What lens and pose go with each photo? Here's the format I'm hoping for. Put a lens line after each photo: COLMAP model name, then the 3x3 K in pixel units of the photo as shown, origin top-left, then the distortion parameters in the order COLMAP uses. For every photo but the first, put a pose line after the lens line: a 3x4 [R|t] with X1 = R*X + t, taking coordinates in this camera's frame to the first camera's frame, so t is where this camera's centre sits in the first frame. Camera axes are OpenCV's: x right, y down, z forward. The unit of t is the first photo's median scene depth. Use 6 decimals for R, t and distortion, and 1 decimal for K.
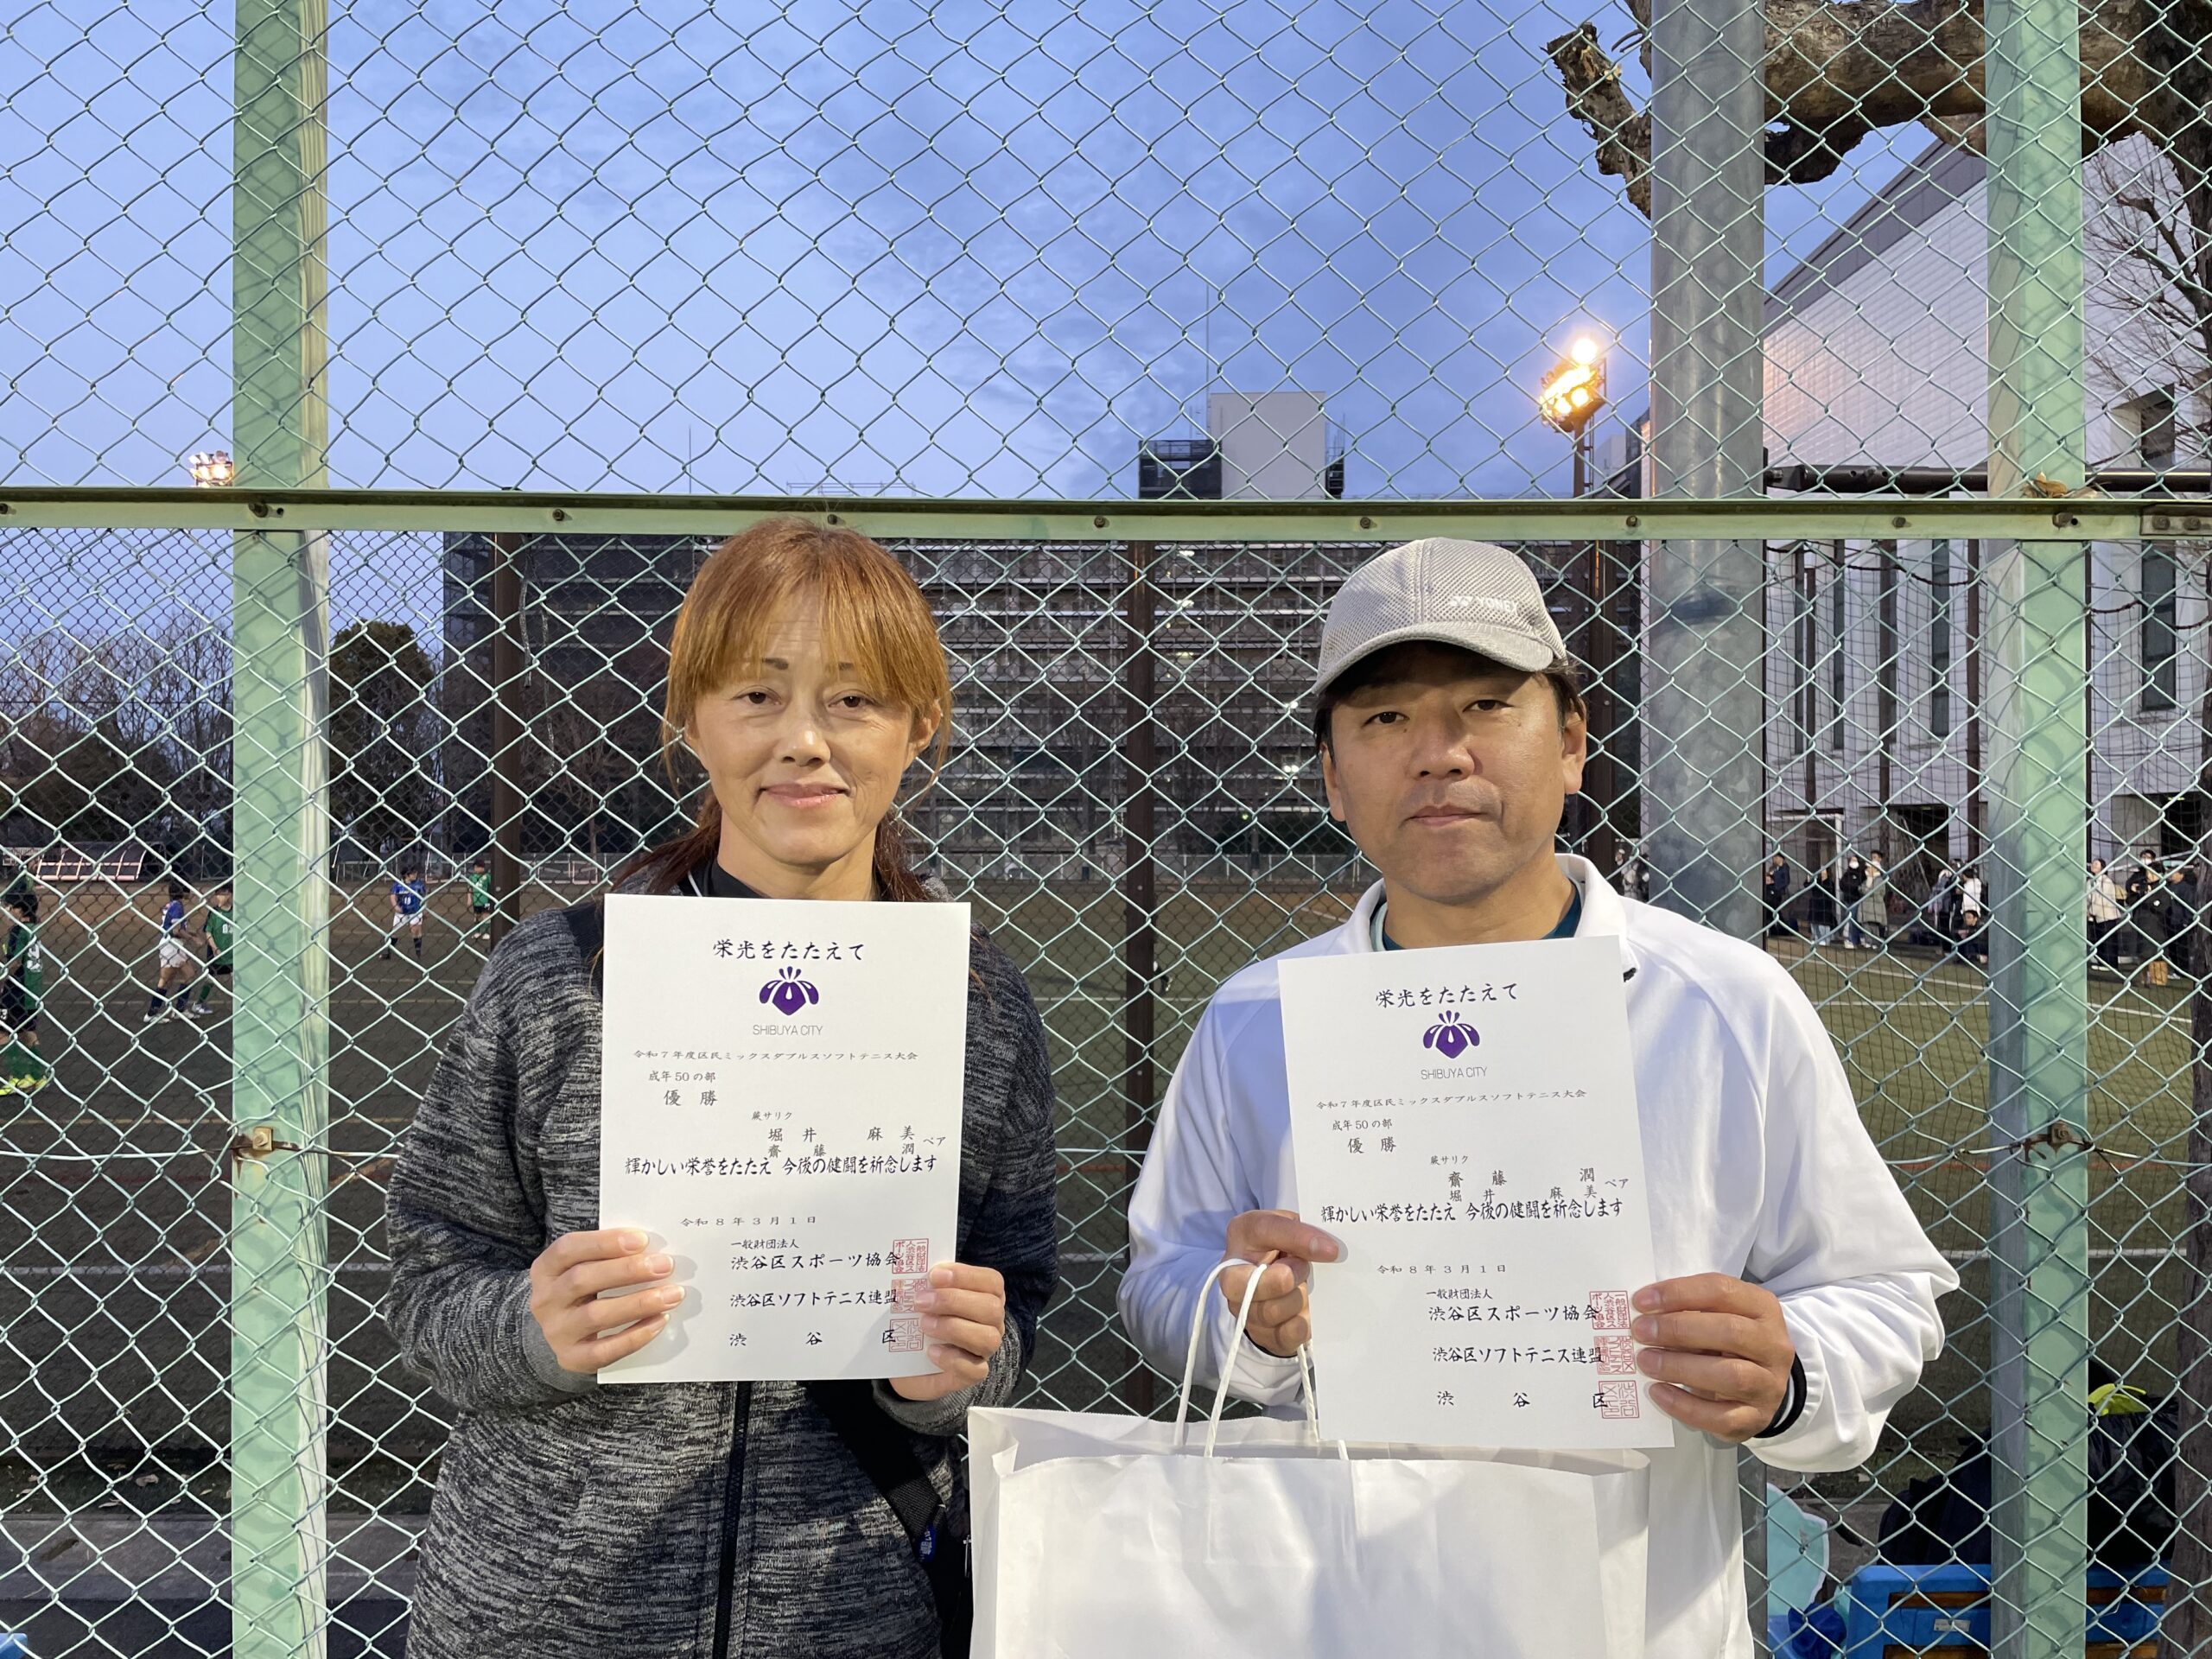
lens RADIAL K [[1676.0, 0, 1110.1], [0, 1676.0, 839.7], [0, 0, 1]] dist [0.087201, -0.113116]
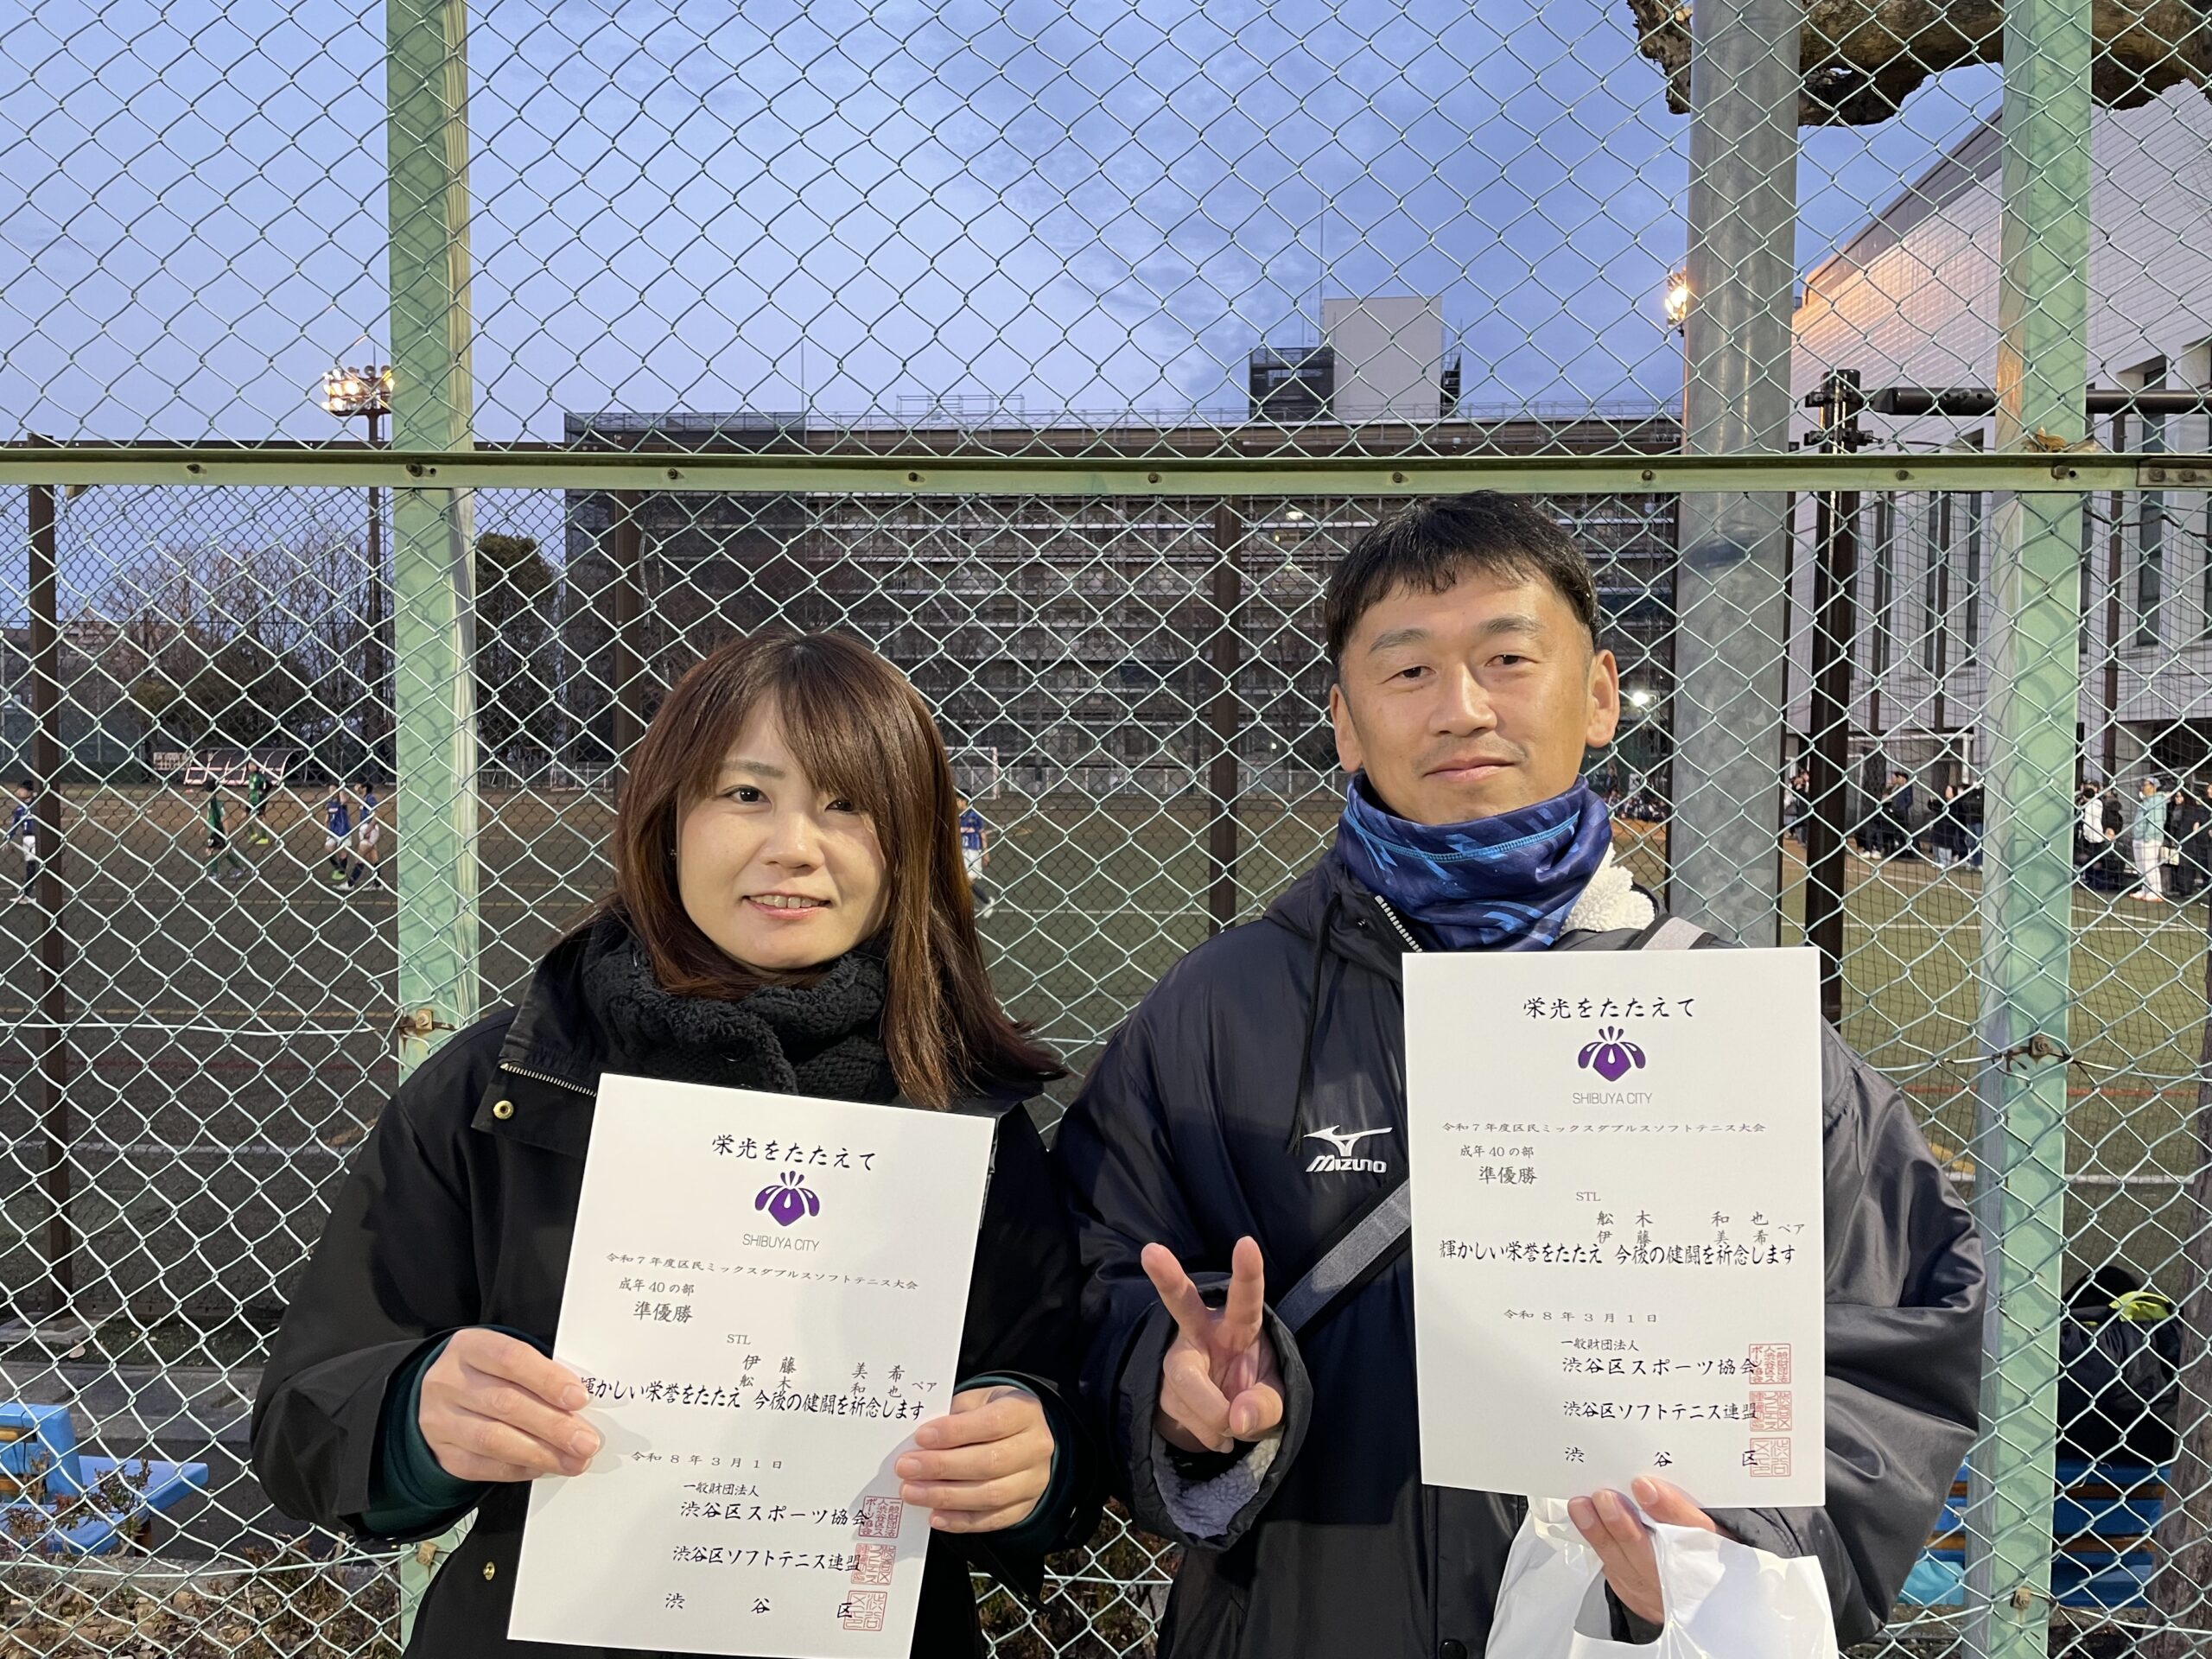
lens RADIAL K [[1676.0, 0, 1105.0], [0, 1676.0, 826.1], [0, 0, 1]] dist [0.087201, -0.113116]
pose [[0.997751, 0.010602, -0.066190, 0.036835], [-0.007710, 0.999011, 0.043790, -0.009158], [0.066588, -0.043181, 0.996846, -0.107677]]
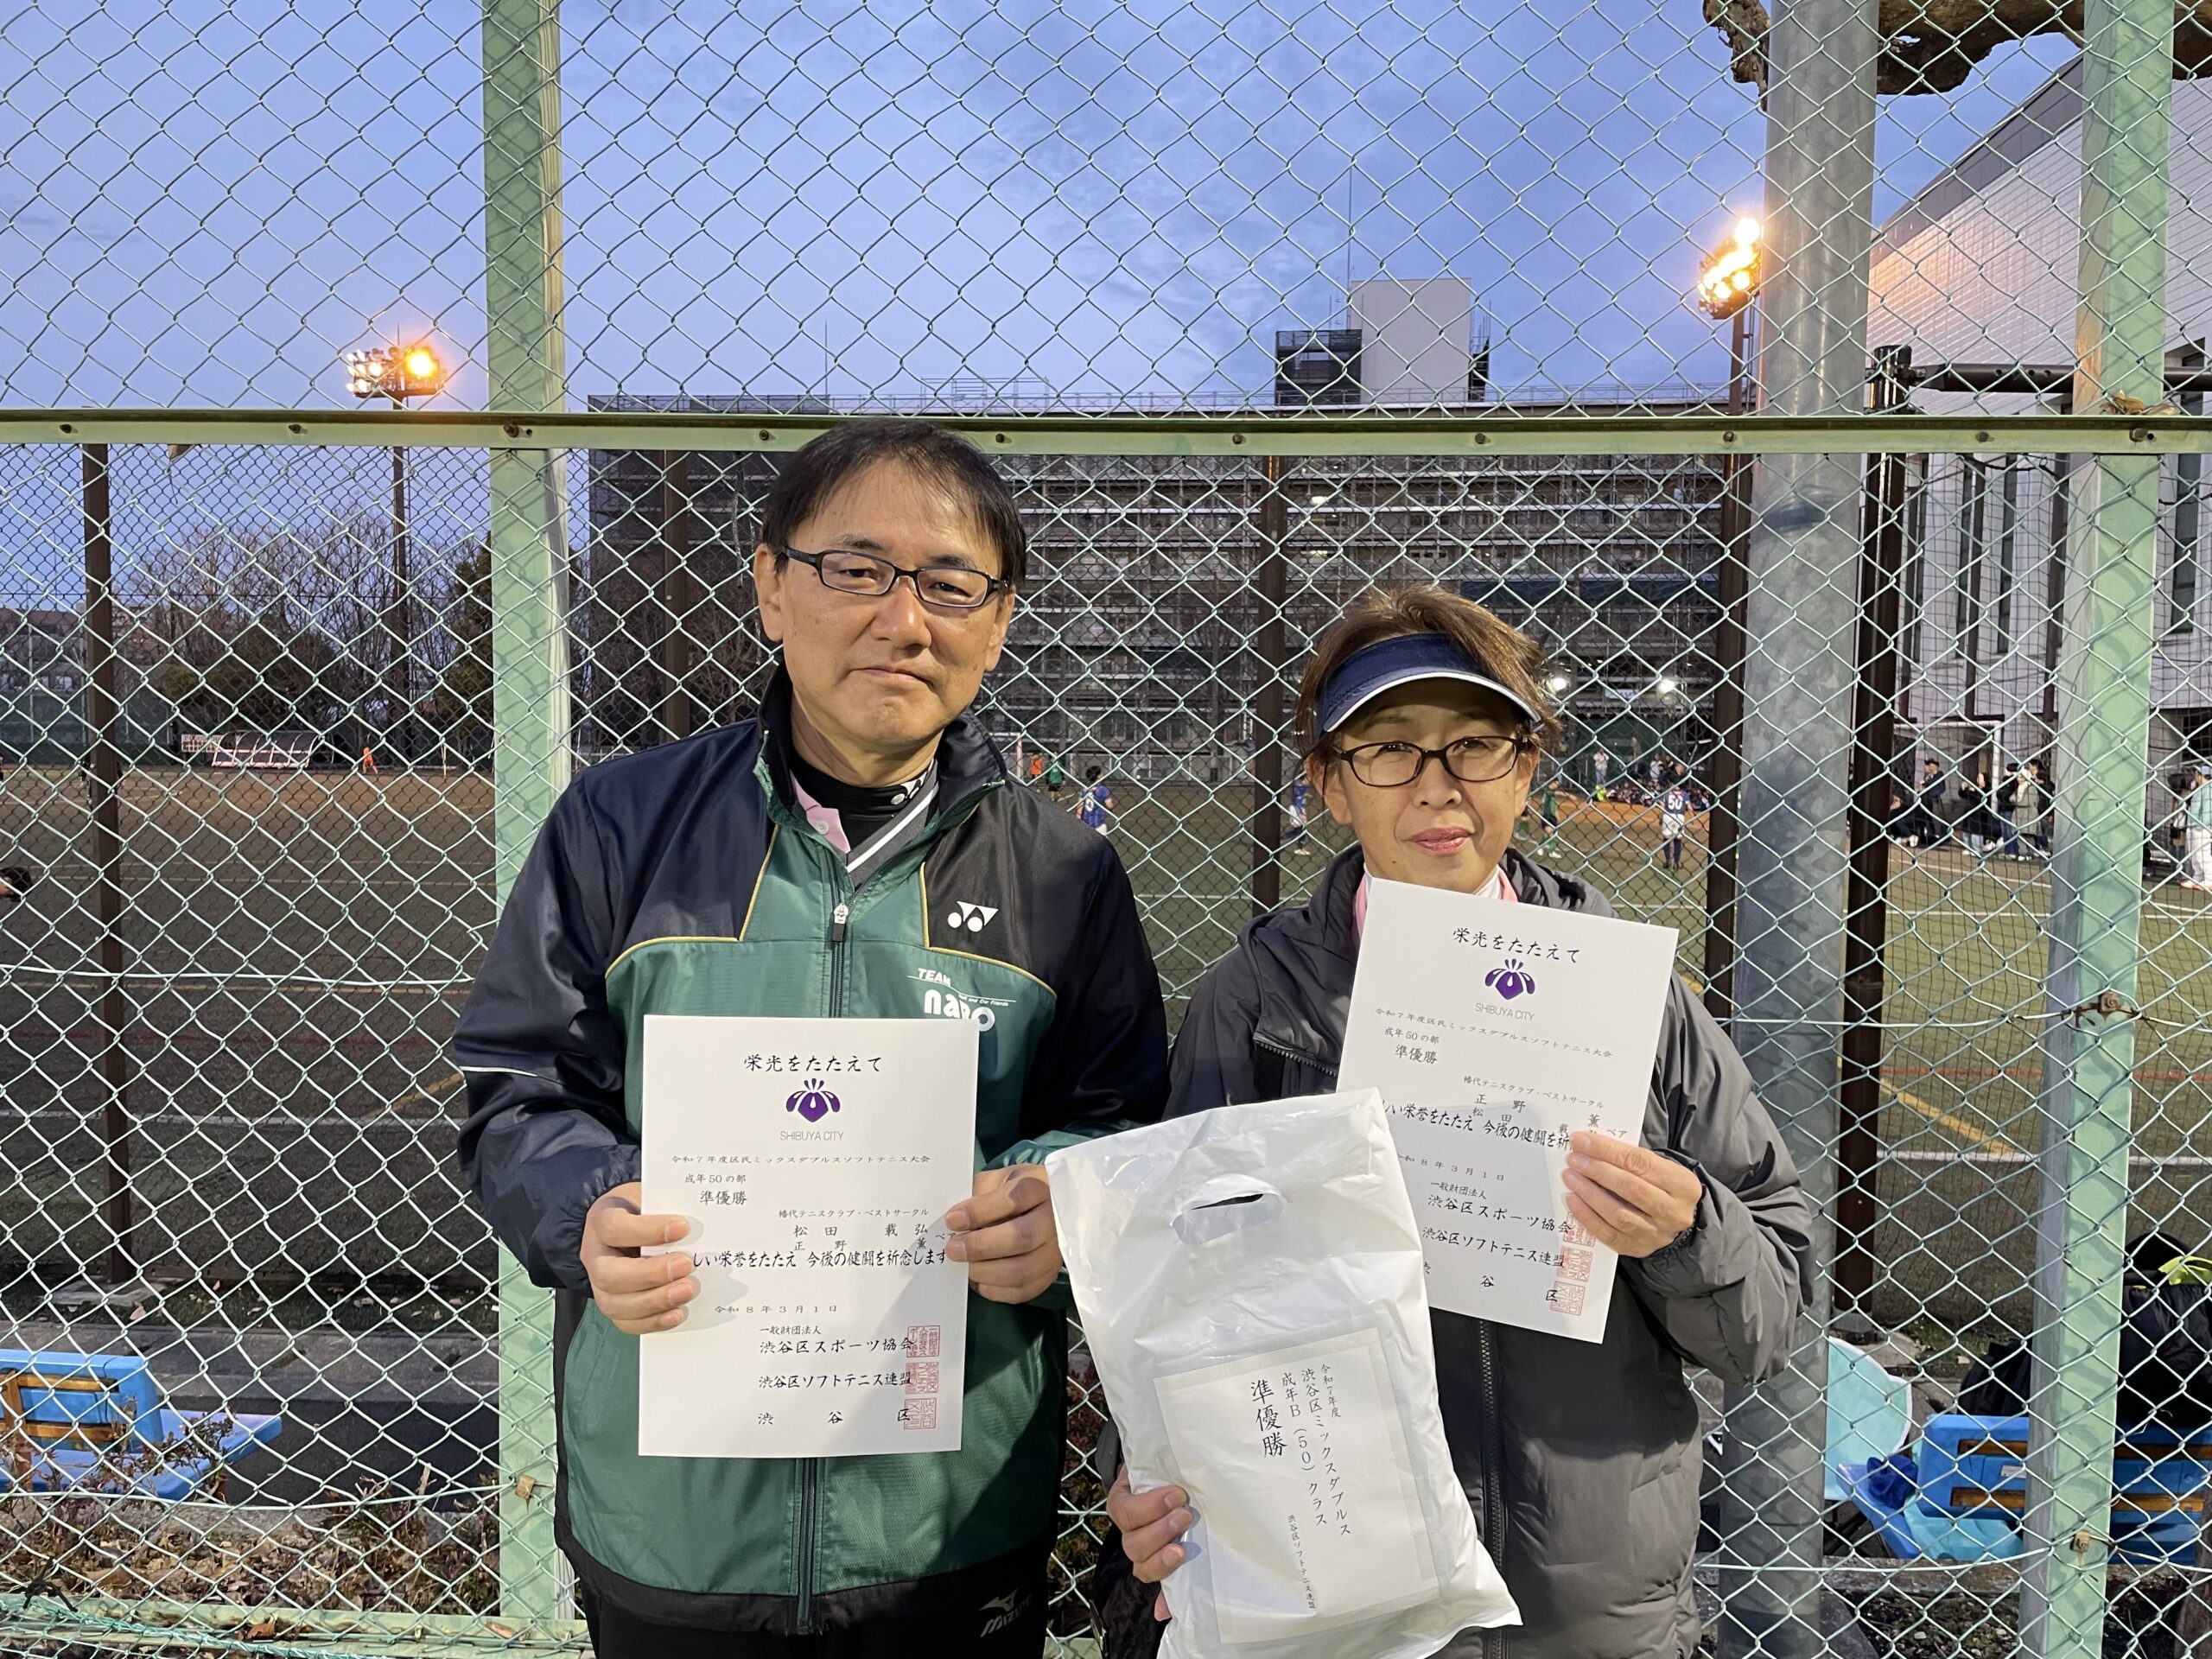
lens RADIAL K [[1676.0, 0, 1112.5], [0, 1676.0, 847.9], [0, 0, 1]] dist [0.087201, -0.113116]
pose [[0.997091, 0.016068, -0.074501, -0.001512], [-0.011263, 0.997856, 0.064466, 0.009989], [0.075377, -0.063439, 0.995135, -0.132150]]
